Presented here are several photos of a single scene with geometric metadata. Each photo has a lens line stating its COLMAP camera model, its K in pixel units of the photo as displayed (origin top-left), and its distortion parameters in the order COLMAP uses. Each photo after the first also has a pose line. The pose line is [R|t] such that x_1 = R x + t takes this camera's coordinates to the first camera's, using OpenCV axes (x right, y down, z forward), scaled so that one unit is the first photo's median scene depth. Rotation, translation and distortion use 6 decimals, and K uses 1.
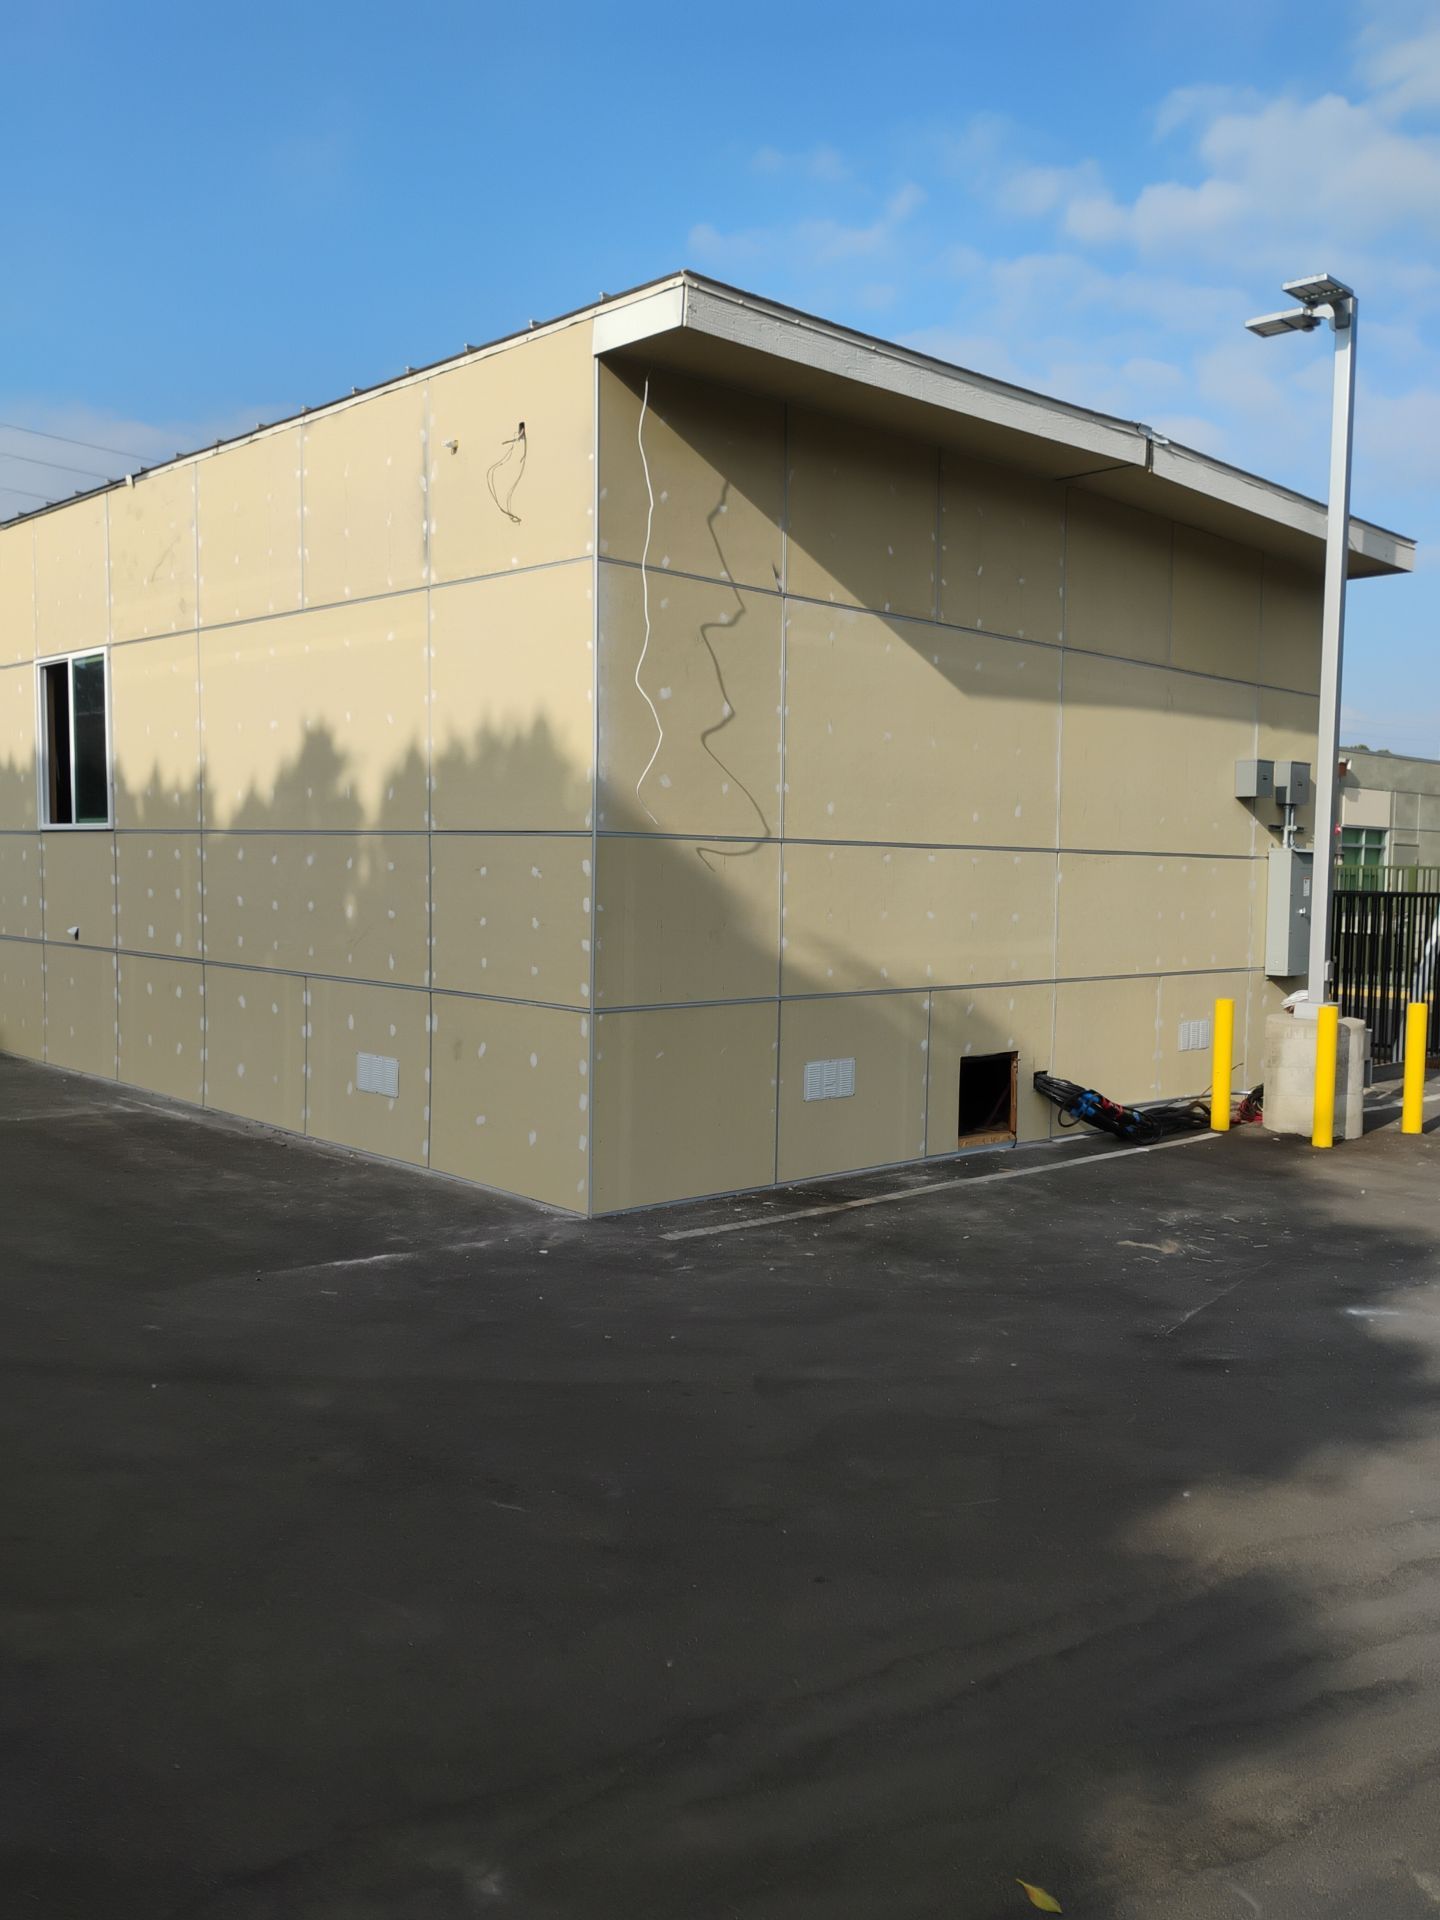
lens RADIAL K [[1597.6, 0, 718.8], [0, 1597.6, 958.6], [0, 0, 1]] dist [0.034138, -0.046235]
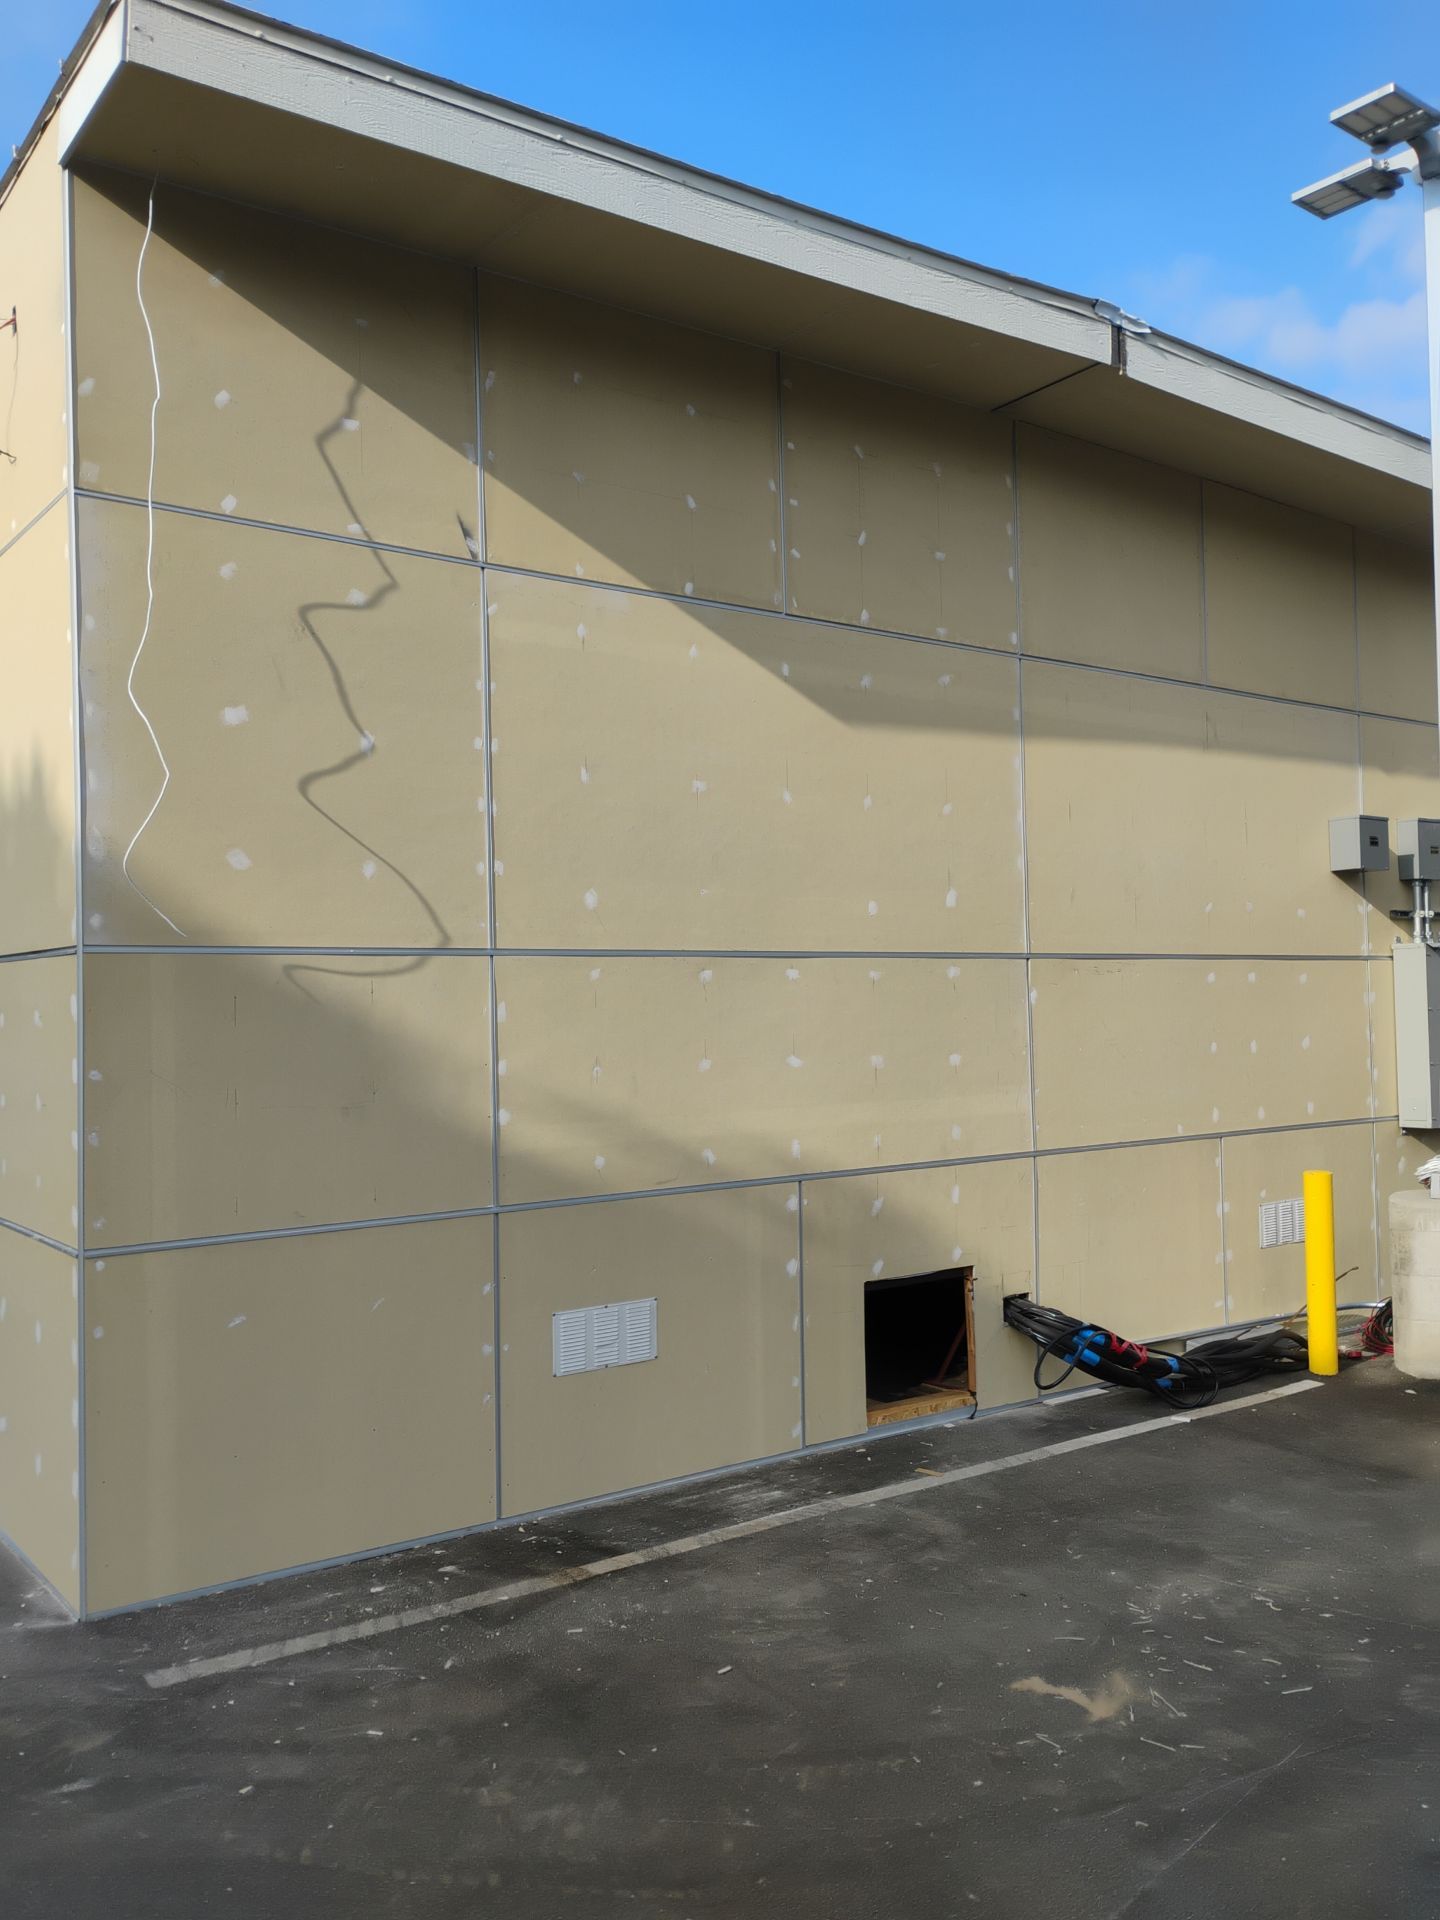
lens RADIAL K [[1597.6, 0, 713.3], [0, 1597.6, 969.1], [0, 0, 1]] dist [0.034138, -0.046235]
pose [[0.990902, -0.041666, -0.127974, 0.192741], [0.031084, 0.996015, -0.083598, -0.012329], [0.130947, 0.078859, 0.988248, 0.378338]]
